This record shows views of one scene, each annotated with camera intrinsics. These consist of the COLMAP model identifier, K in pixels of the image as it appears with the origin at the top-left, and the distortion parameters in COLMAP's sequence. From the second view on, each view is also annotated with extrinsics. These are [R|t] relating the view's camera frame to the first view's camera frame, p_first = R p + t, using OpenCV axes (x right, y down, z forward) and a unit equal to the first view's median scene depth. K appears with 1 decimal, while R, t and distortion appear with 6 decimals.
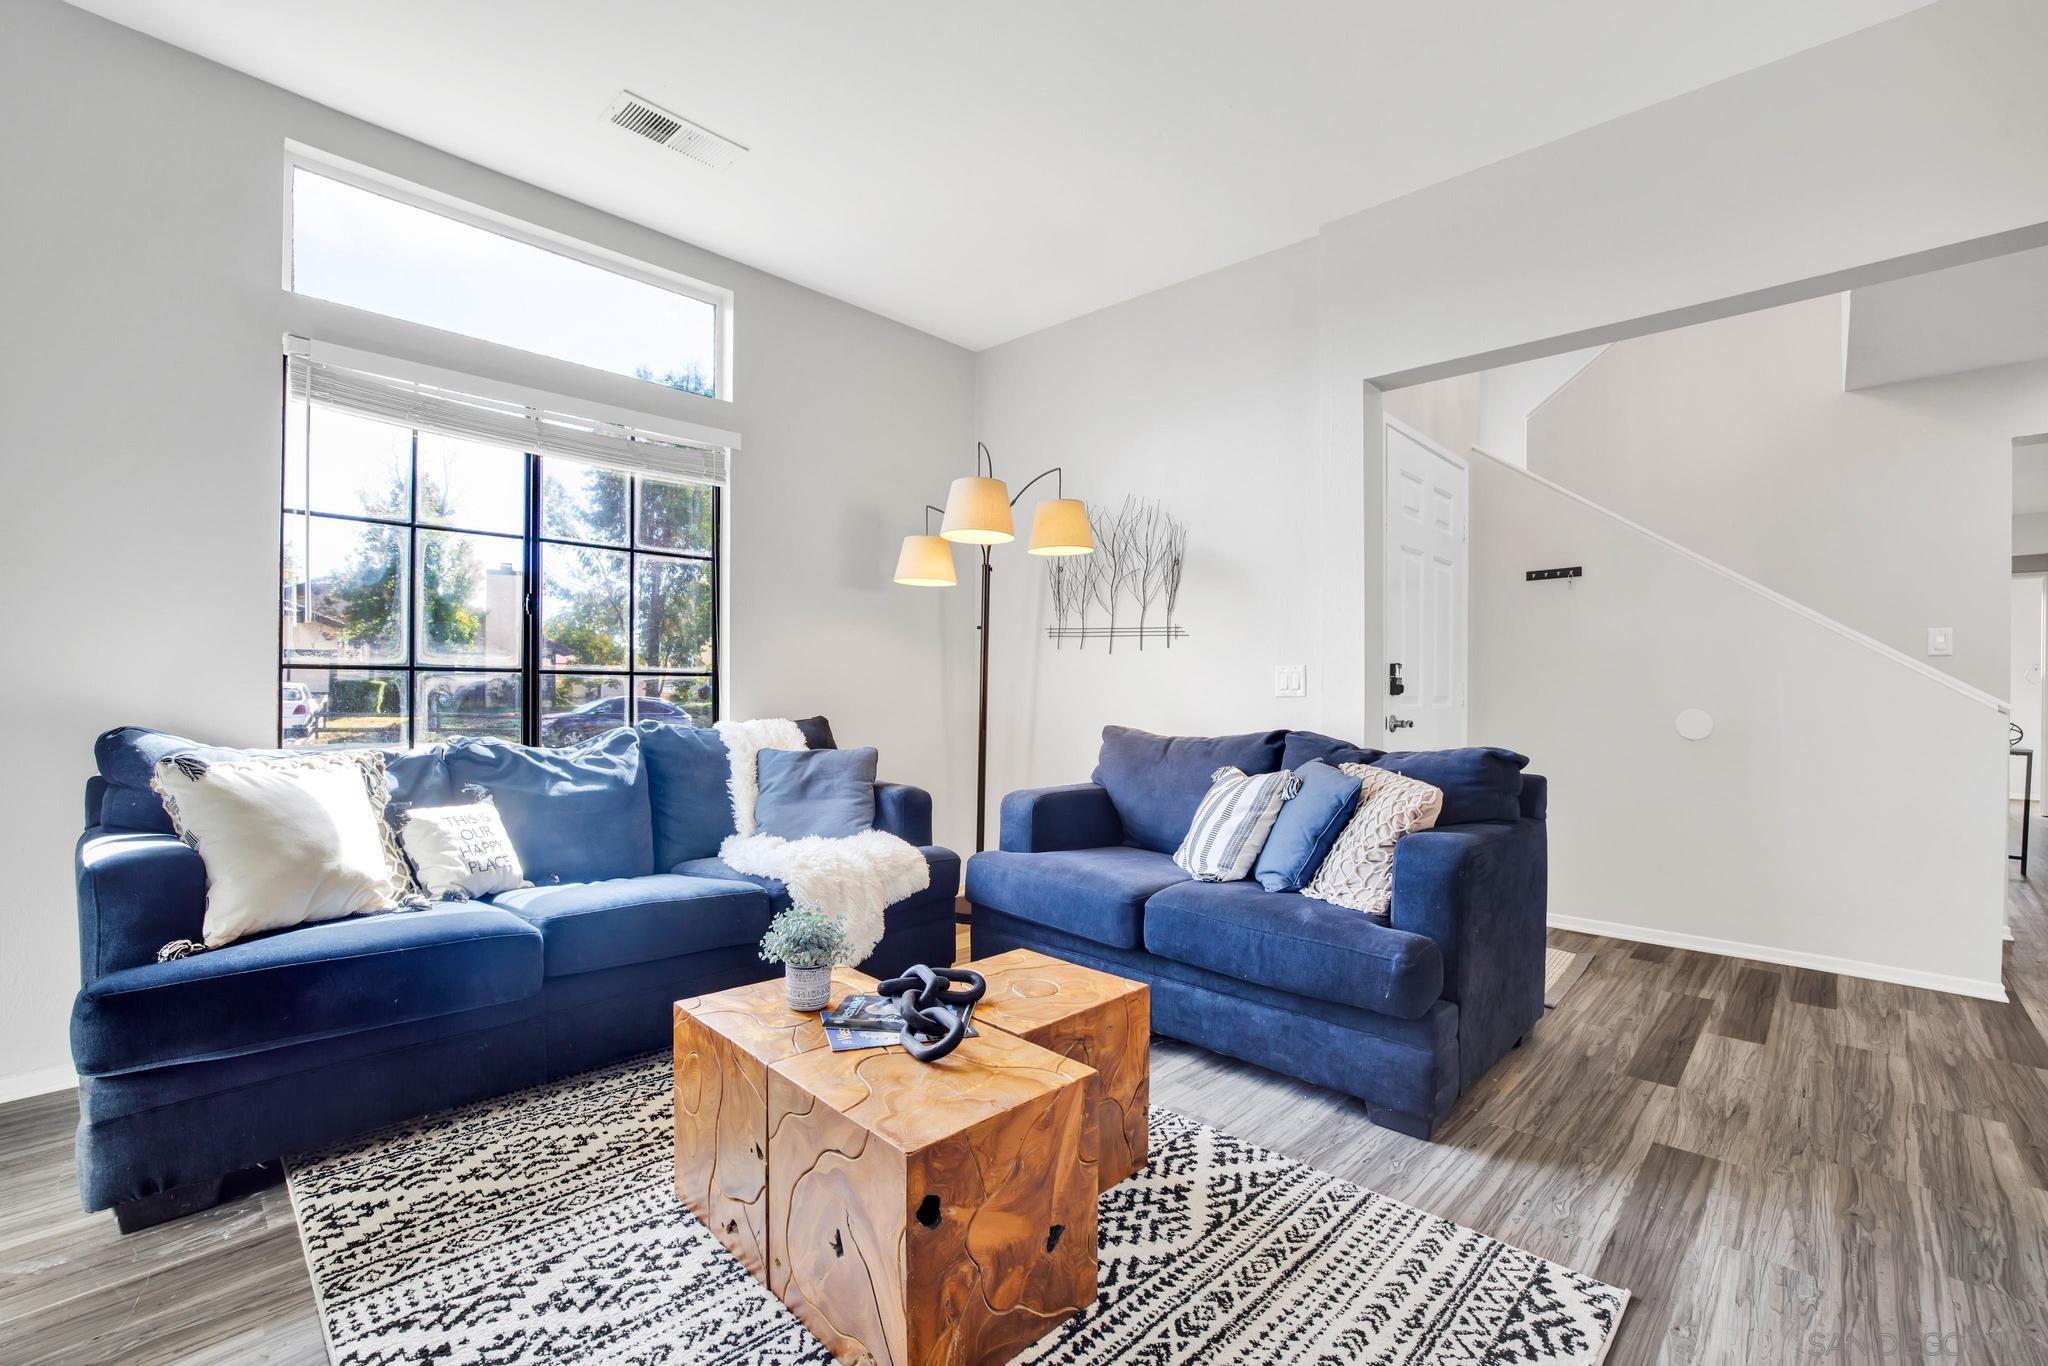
lens RADIAL K [[899.2, 0, 1023.2], [0, 899.2, 671.8], [0, 0, 1]] dist [-0.037281, 0.014027]
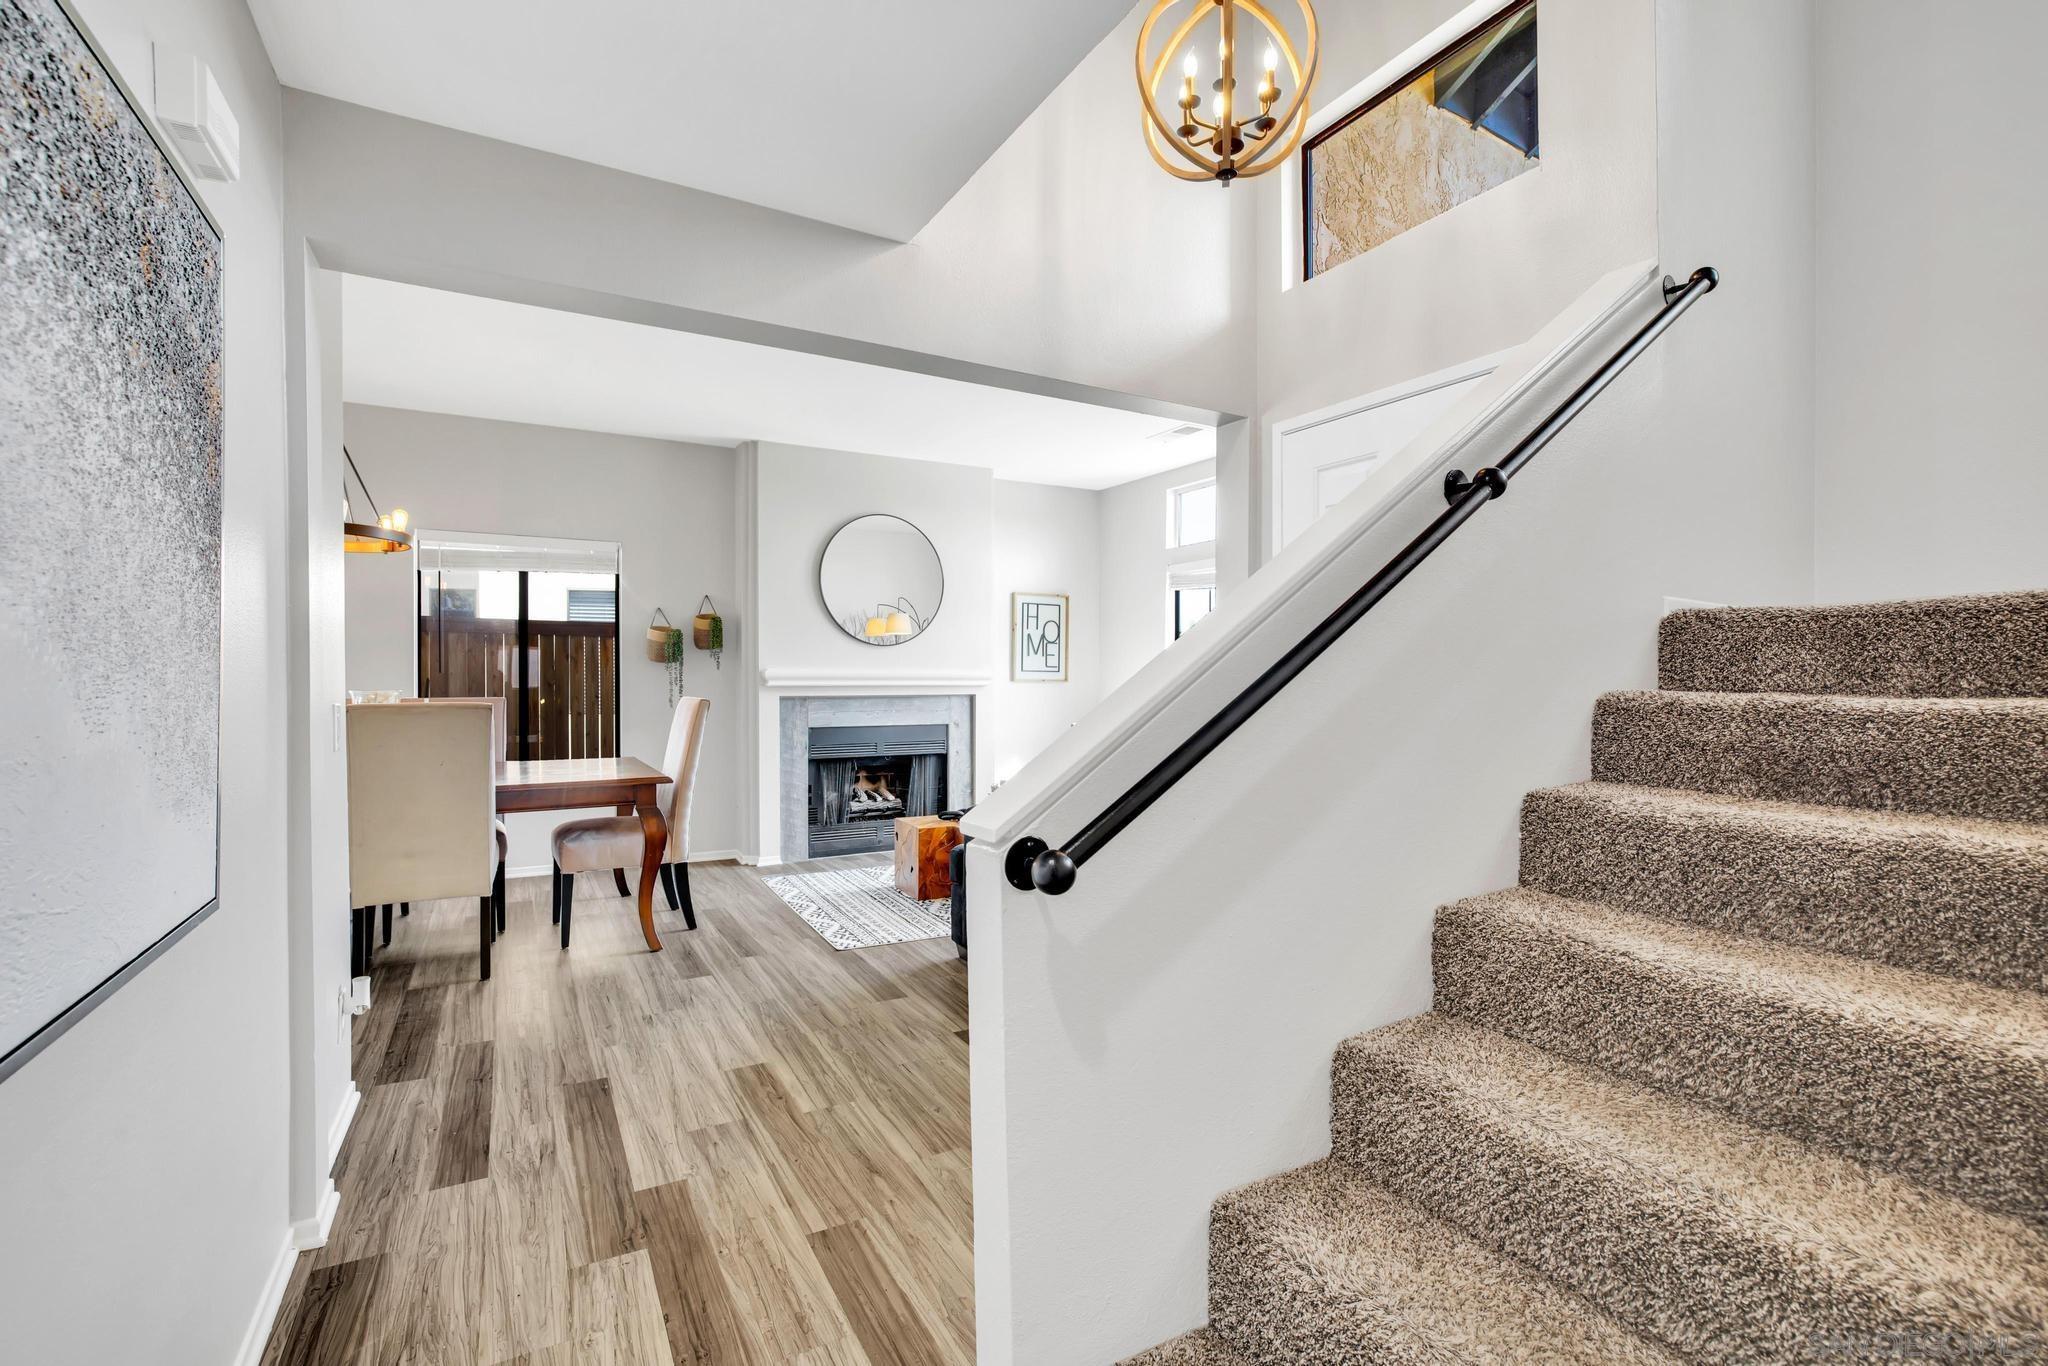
lens RADIAL K [[902.6, 0, 998.9], [0, 902.6, 692.2], [0, 0, 1]] dist [0.000165, -0.000021]
pose [[-0.317434, 0.008870, -0.948239, 2.354470], [0.013788, 0.999894, 0.004737, -0.045498], [0.948180, -0.011571, -0.317522, 1.773231]]
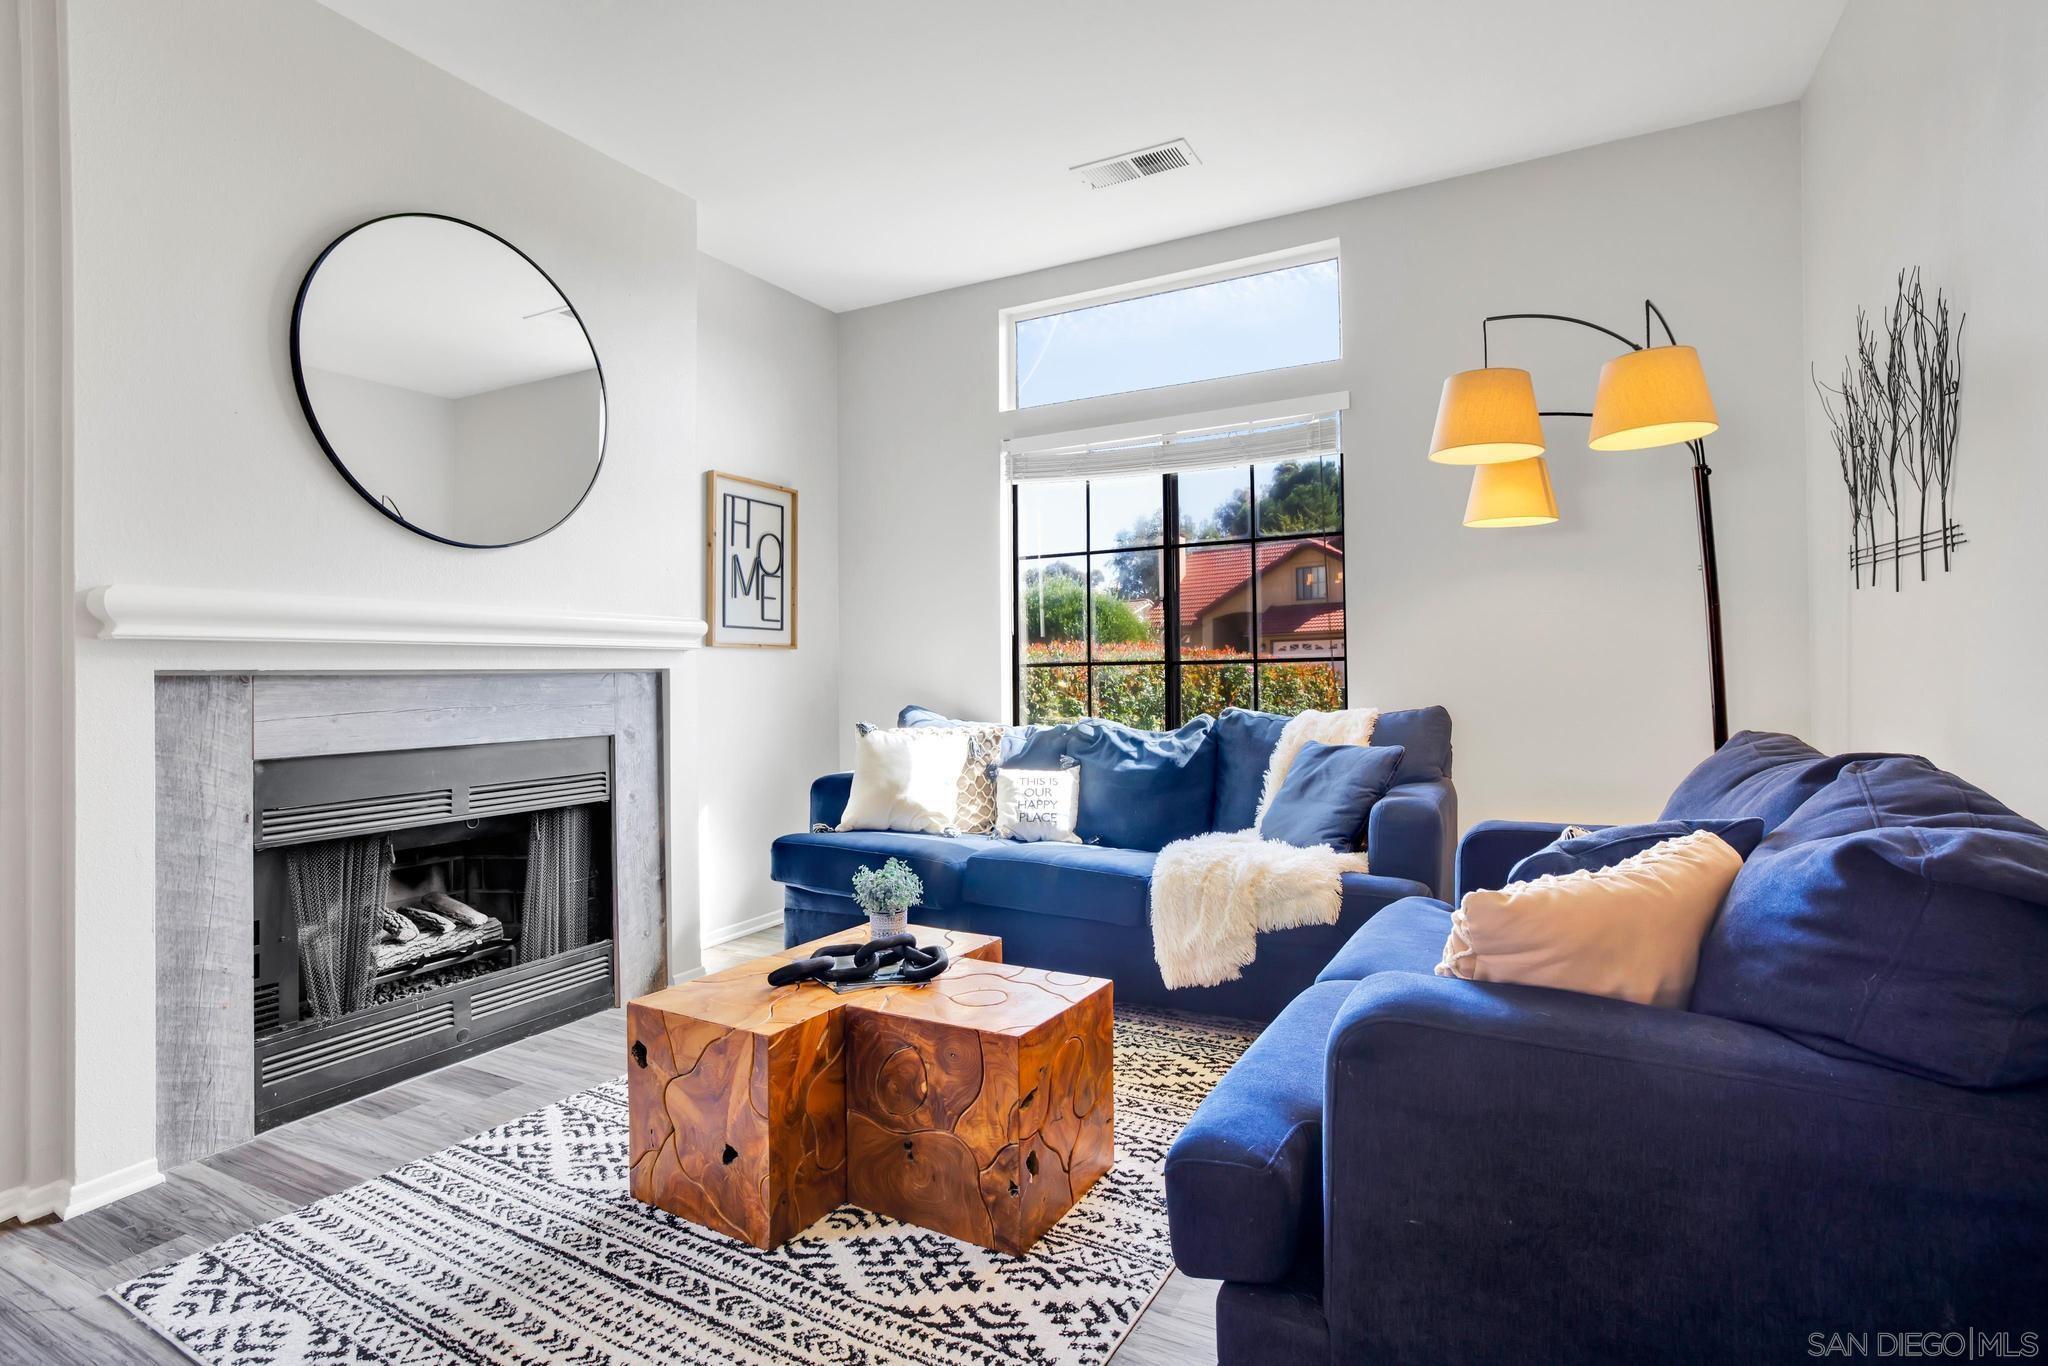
lens RADIAL K [[1009.6, 0, 1026.4], [0, 1009.6, 655.5], [0, 0, 1]] dist [-0.047181, 0.024122]
pose [[0.256456, -0.030075, -0.966088, 1.034005], [0.037949, 0.999058, -0.021027, 0.015061], [0.965811, -0.031269, 0.257356, 0.772516]]
